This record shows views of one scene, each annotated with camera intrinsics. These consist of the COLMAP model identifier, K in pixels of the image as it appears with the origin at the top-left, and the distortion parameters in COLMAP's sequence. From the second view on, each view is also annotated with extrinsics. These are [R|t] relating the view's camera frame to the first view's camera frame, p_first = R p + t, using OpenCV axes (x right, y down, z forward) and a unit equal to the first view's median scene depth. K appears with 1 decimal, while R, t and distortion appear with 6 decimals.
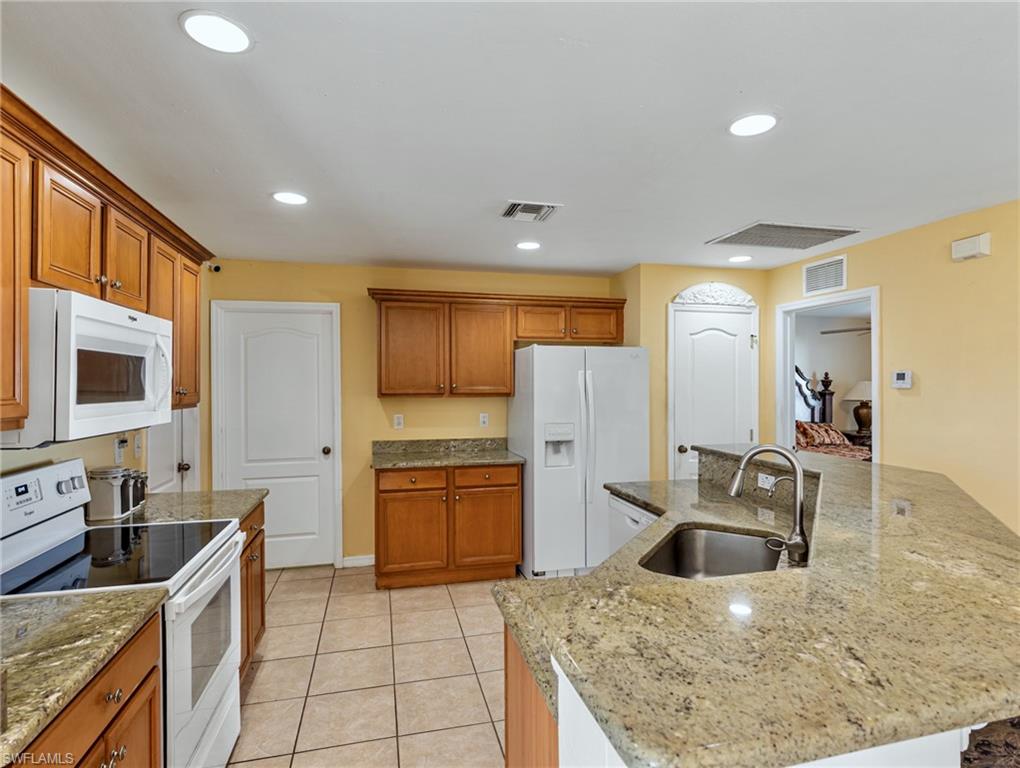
lens RADIAL K [[540.9, 0, 510.9], [0, 540.9, 380.8], [0, 0, 1]] dist [-0.003602, -0.001542]
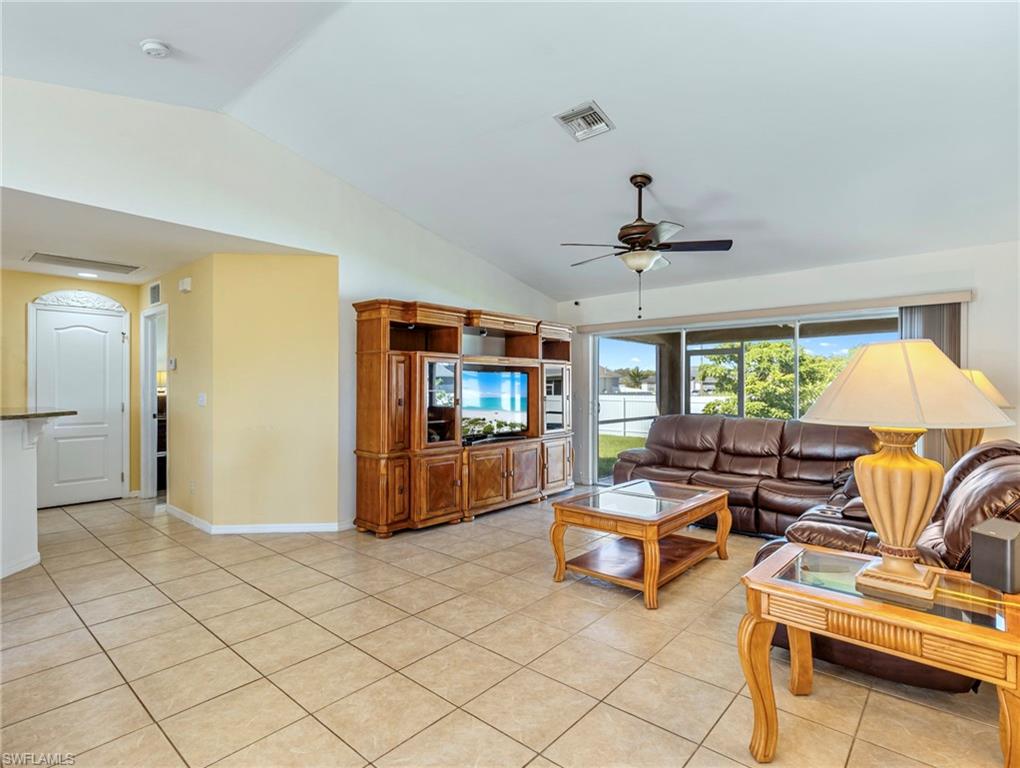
lens RADIAL K [[519.9, 0, 514.2], [0, 519.9, 386.4], [0, 0, 1]] dist [0.016552, -0.003655]
pose [[0.822806, 0.000004, 0.568323, 0.545608], [-0.001925, 0.999994, 0.002781, 0.046934], [-0.568319, -0.003382, 0.822801, -0.678426]]
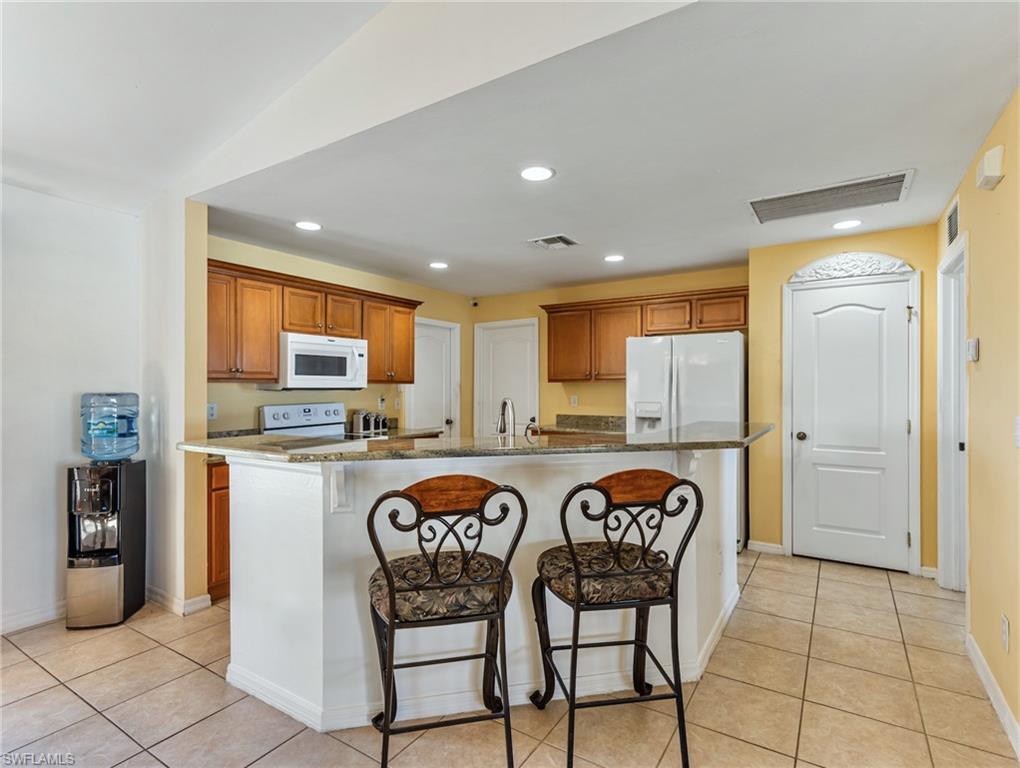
lens RADIAL K [[519.9, 0, 517.1], [0, 519.9, 385.9], [0, 0, 1]] dist [0.016552, -0.003655]
pose [[0.689990, -0.002339, -0.723815, 0.662450], [0.005233, 0.999985, 0.001757, 0.036070], [0.723800, -0.005000, 0.689992, 0.006373]]
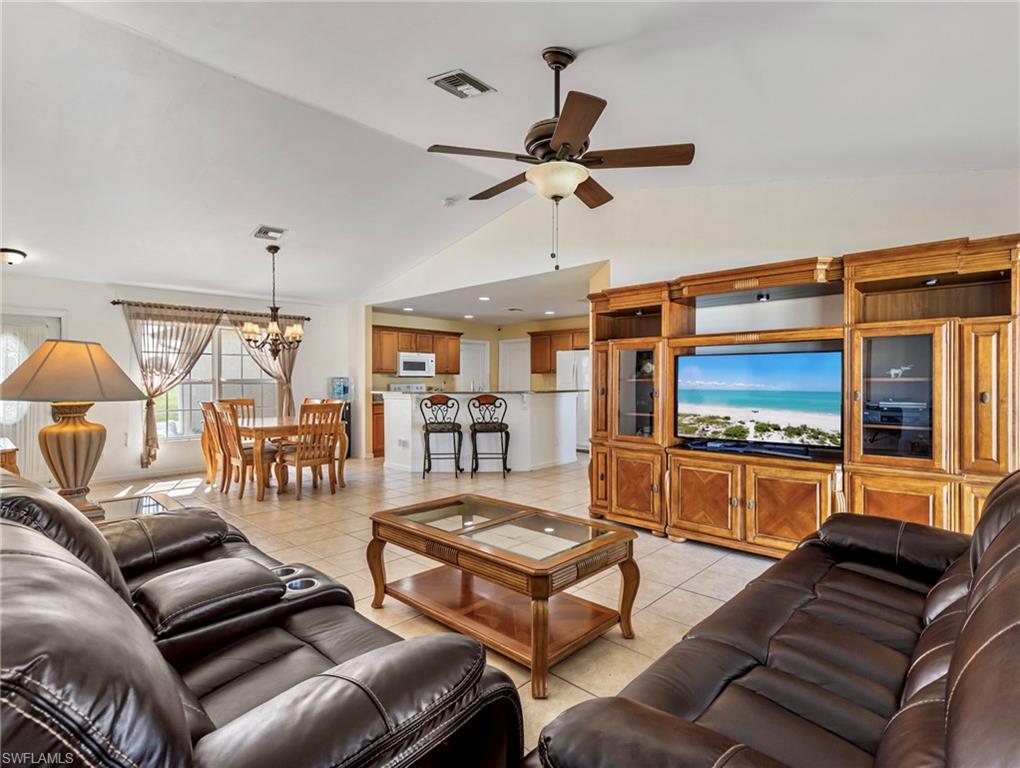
lens RADIAL K [[519.9, 0, 516.7], [0, 519.9, 386.0], [0, 0, 1]] dist [0.016552, -0.003655]
pose [[0.541660, 0.005284, -0.840581, 1.787796], [0.008410, 0.999896, 0.011705, 0.059545], [0.840556, -0.013409, 0.541559, -0.413633]]
